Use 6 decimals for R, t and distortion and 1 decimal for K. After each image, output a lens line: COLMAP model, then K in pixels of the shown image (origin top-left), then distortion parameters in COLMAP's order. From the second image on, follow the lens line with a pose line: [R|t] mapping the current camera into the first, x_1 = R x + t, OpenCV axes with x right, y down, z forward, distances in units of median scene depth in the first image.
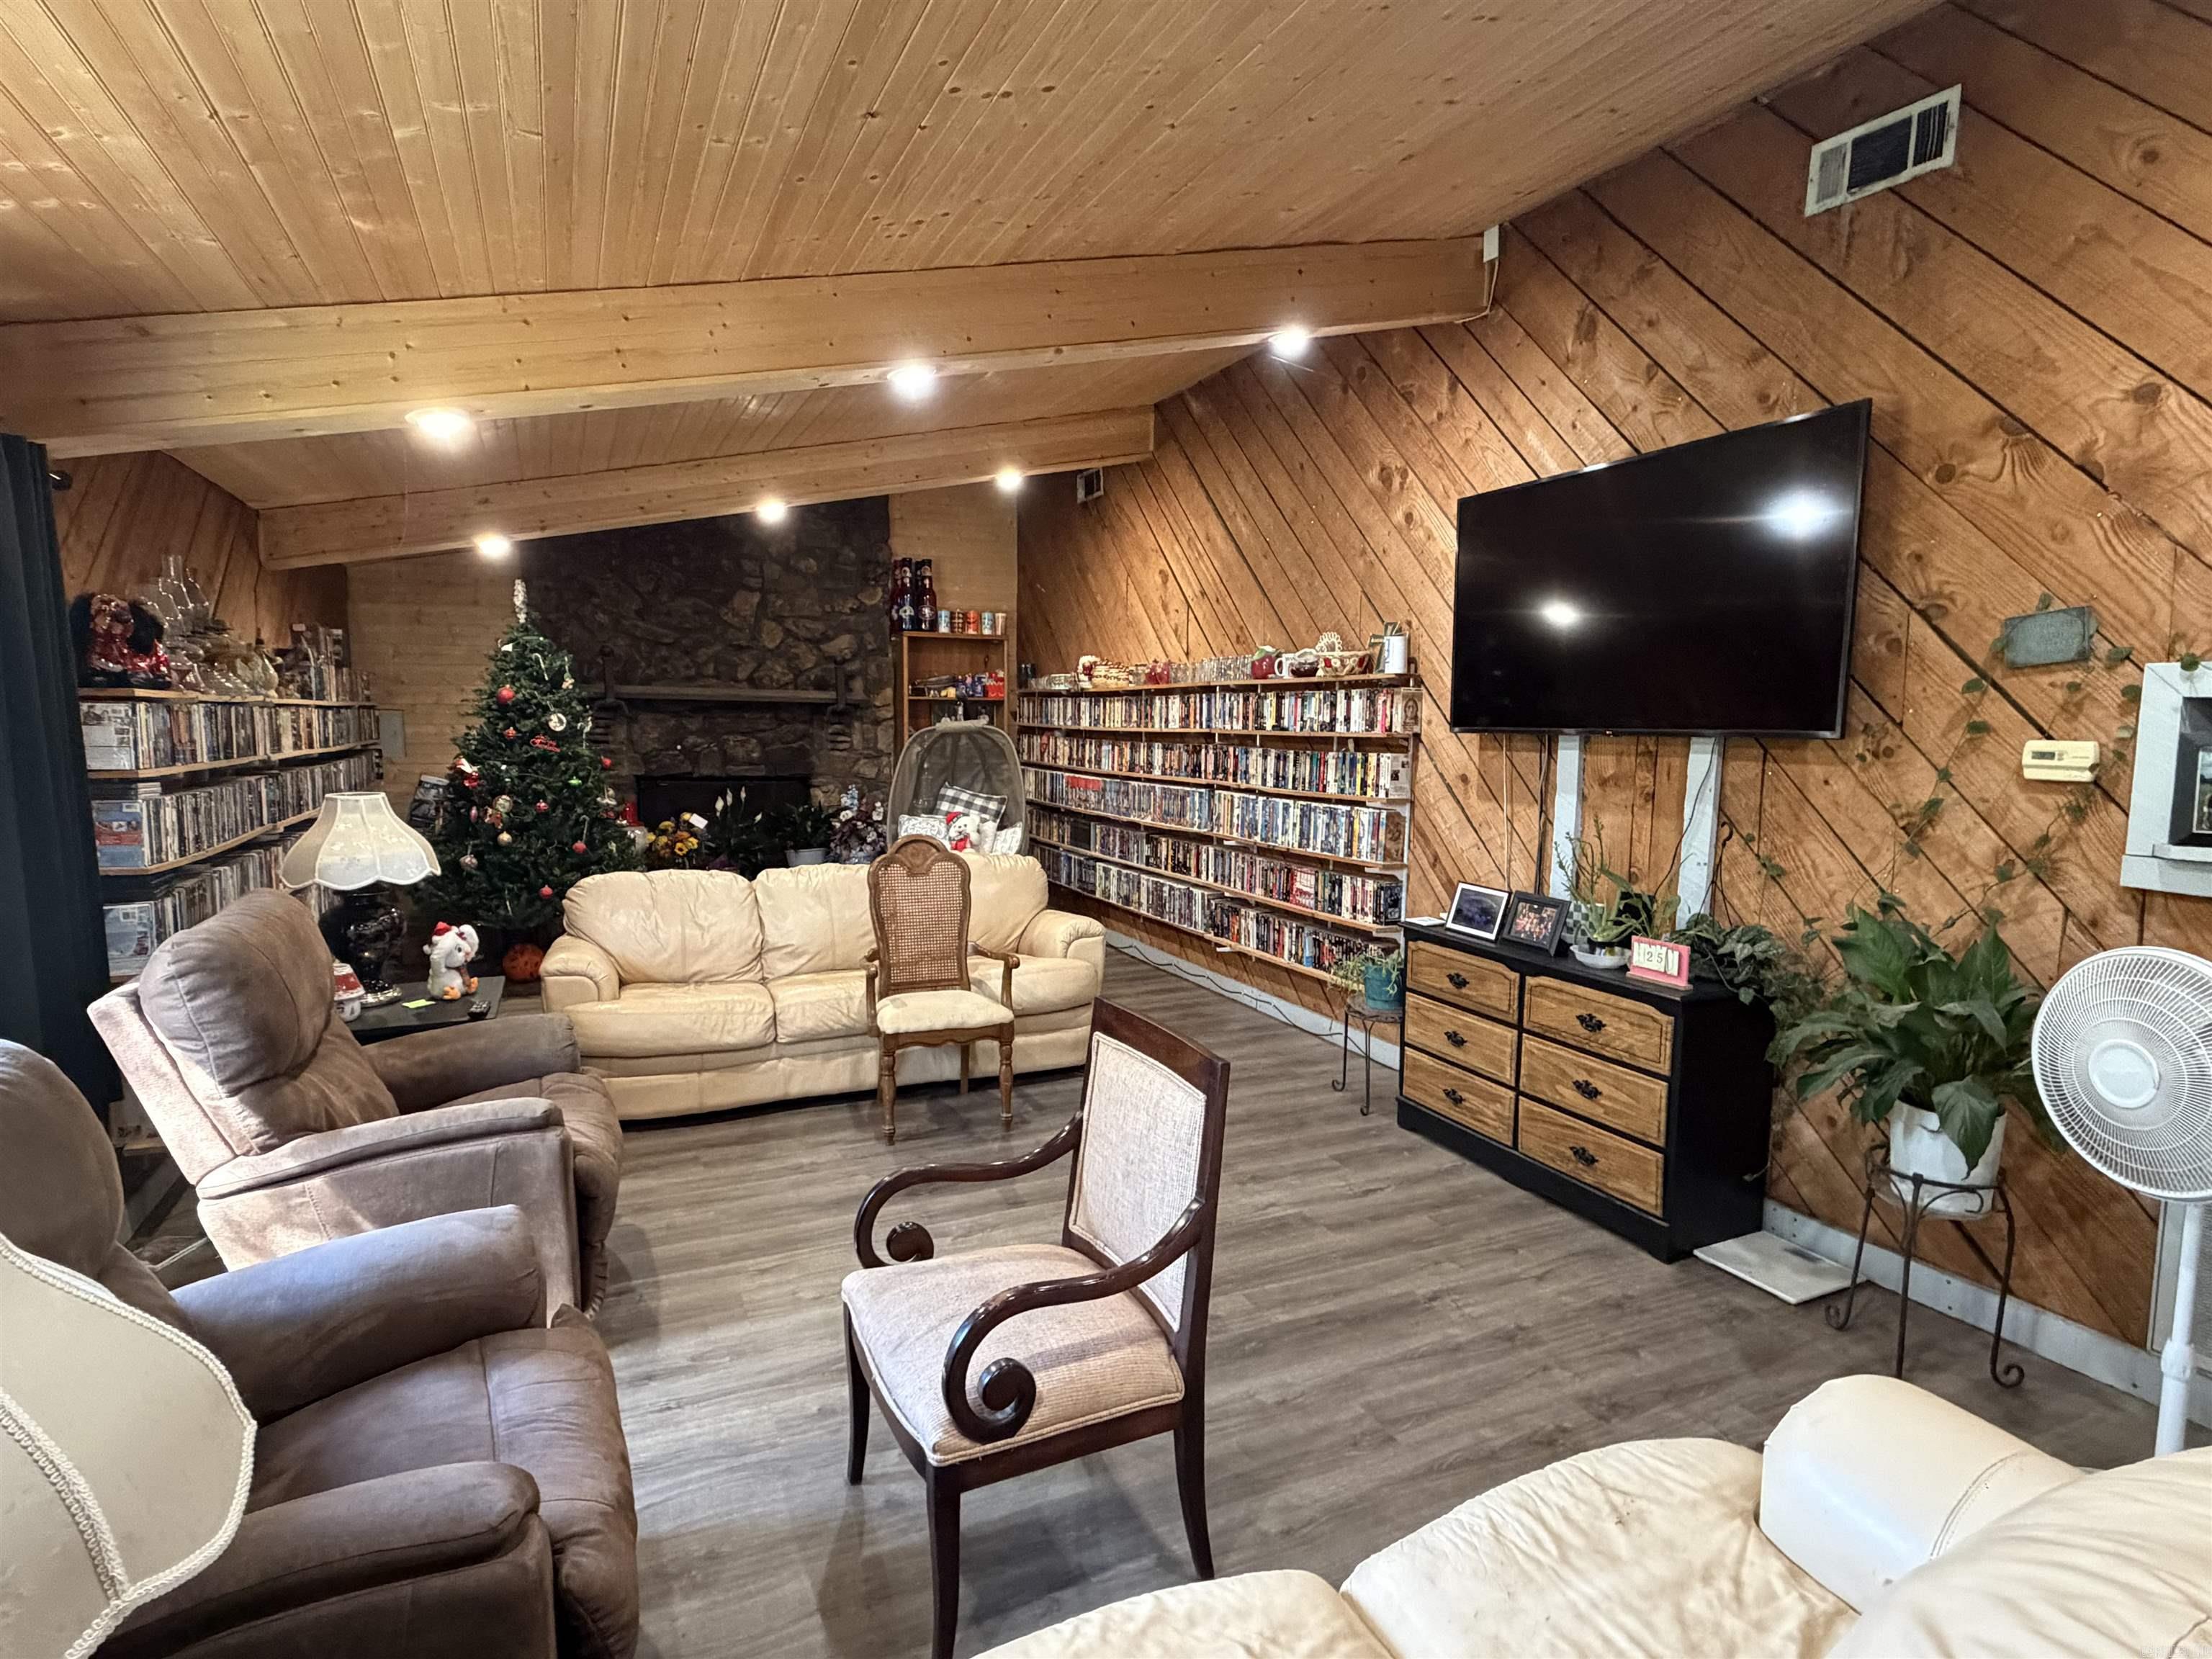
lens RADIAL K [[1167.1, 0, 1107.2], [0, 1167.1, 834.6], [0, 0, 1]] dist [0.000603, 0.001254]
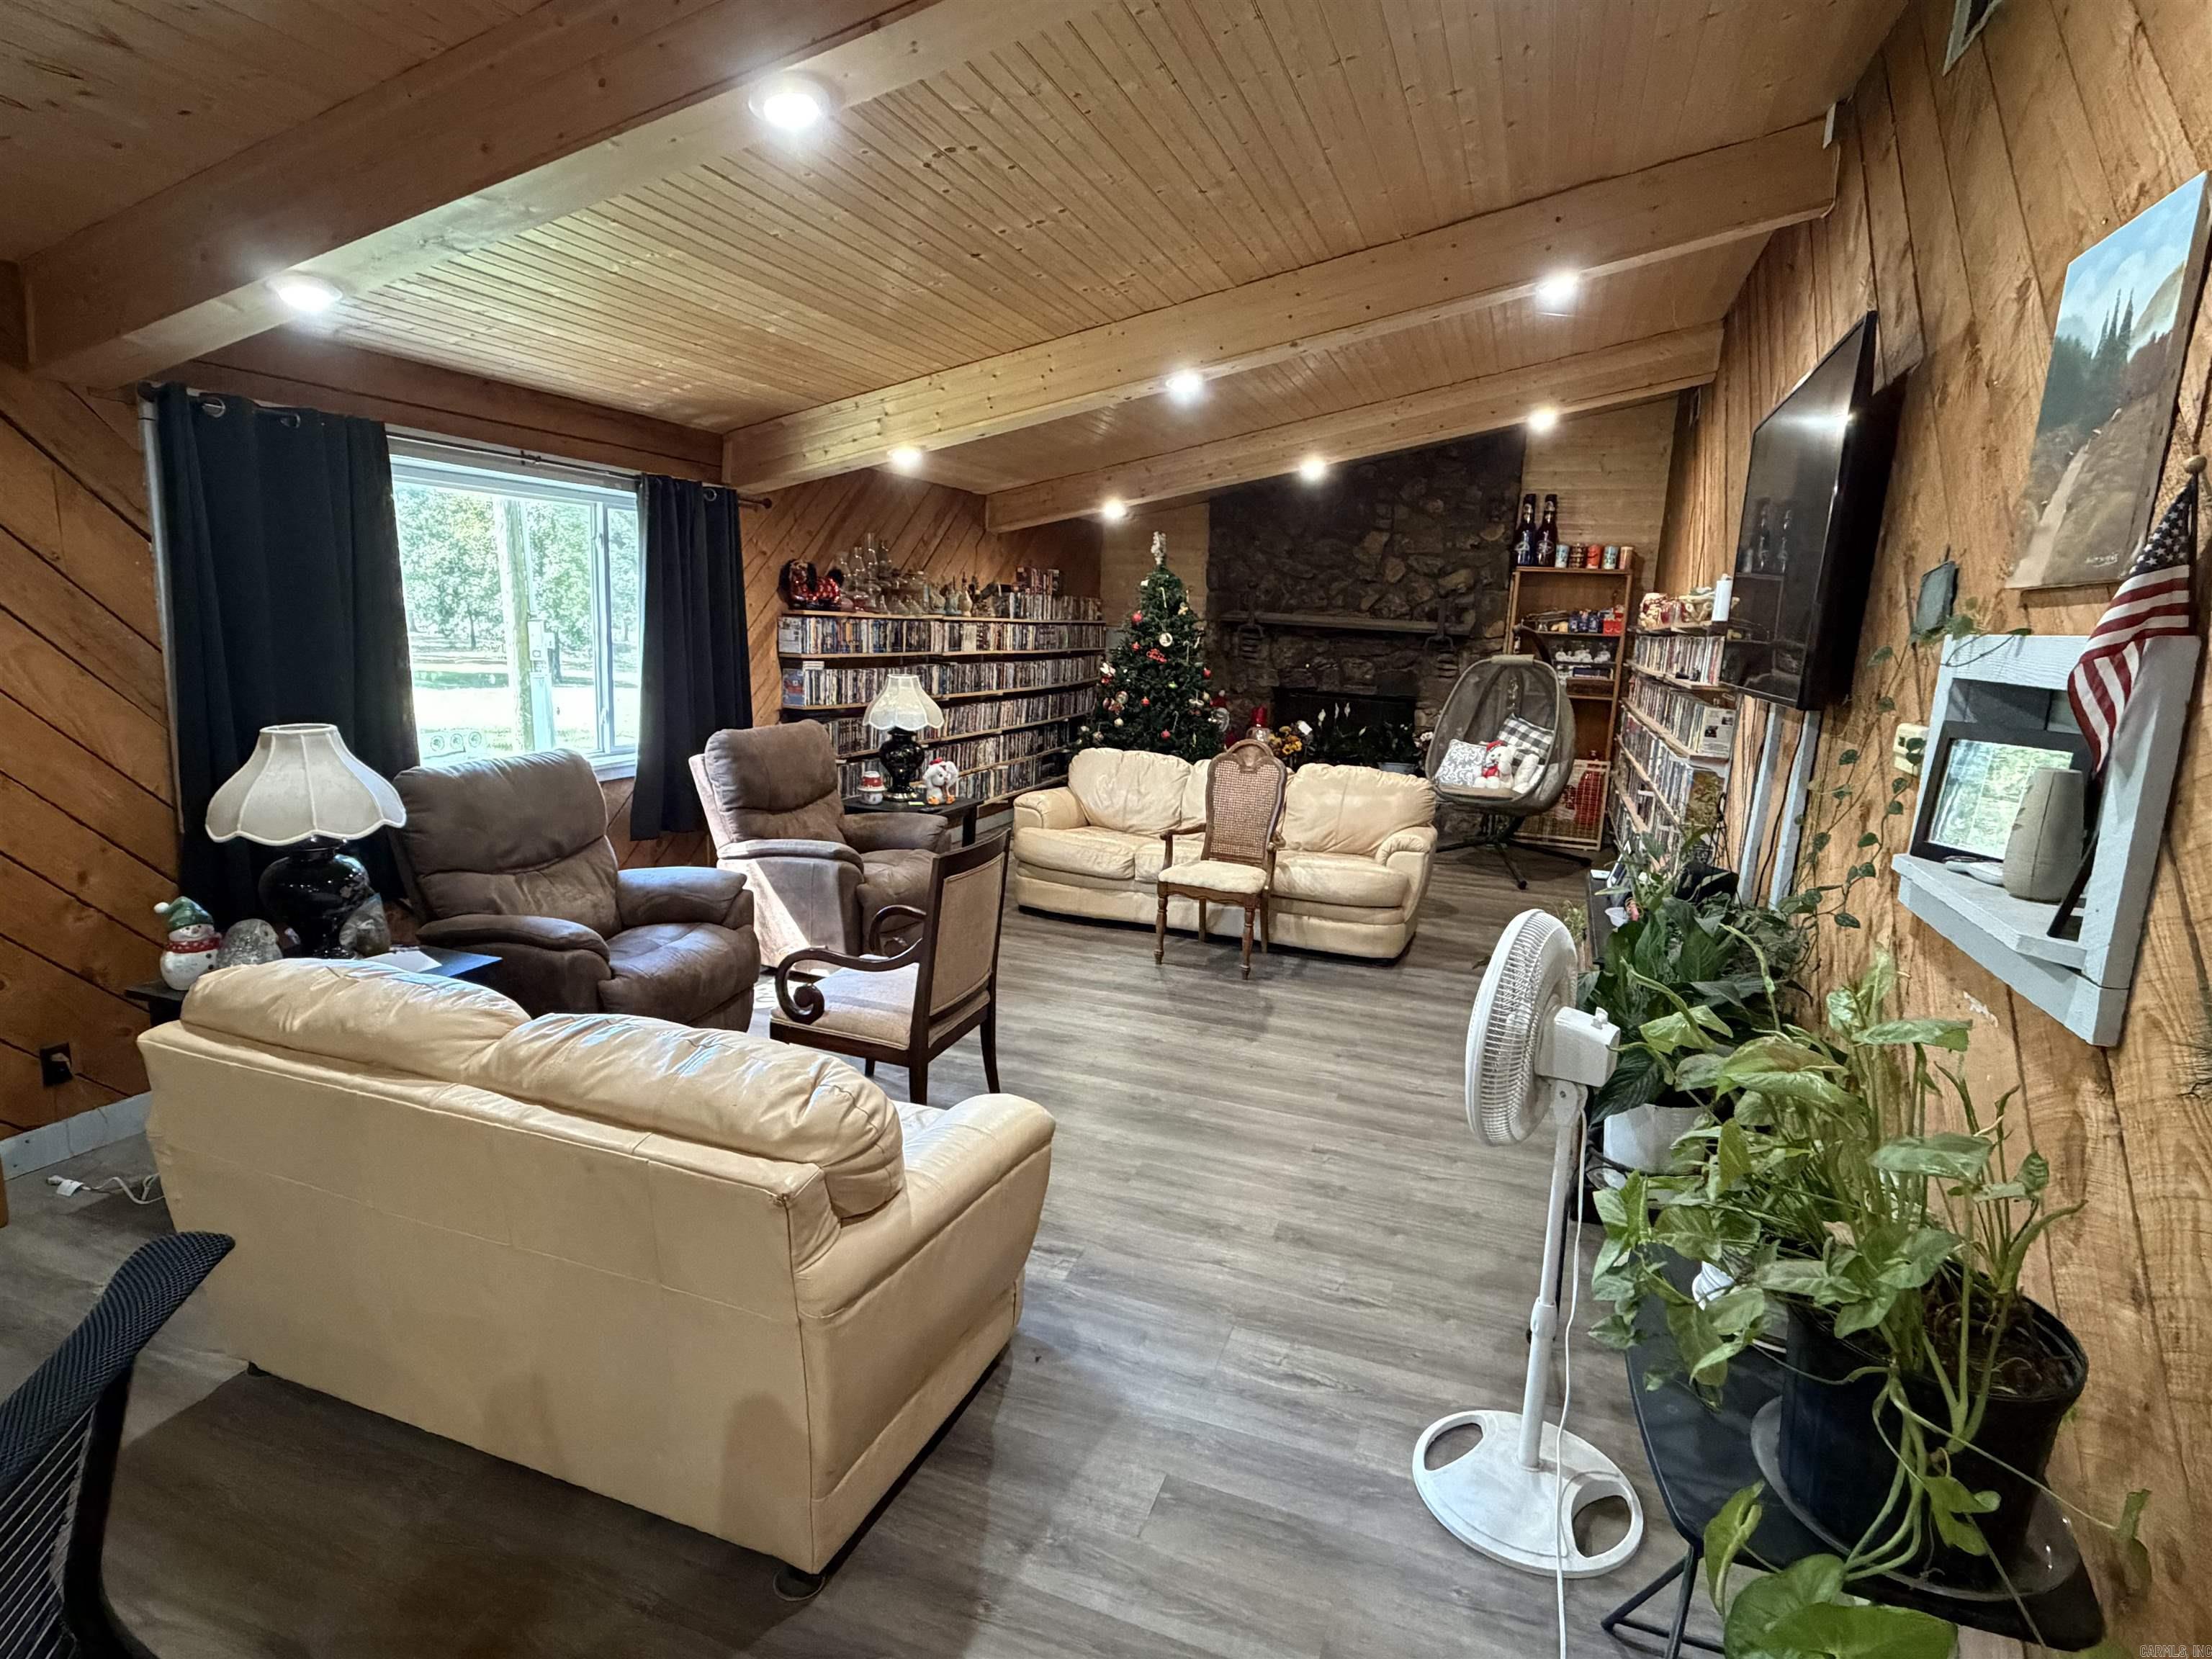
lens RADIAL K [[1167.1, 0, 1096.4], [0, 1167.1, 837.2], [0, 0, 1]] dist [0.000603, 0.001254]
pose [[0.699539, 0.157644, -0.696989, 0.434408], [-0.112053, 0.987496, 0.110888, -0.012424], [0.705755, 0.000529, 0.708456, -0.001247]]
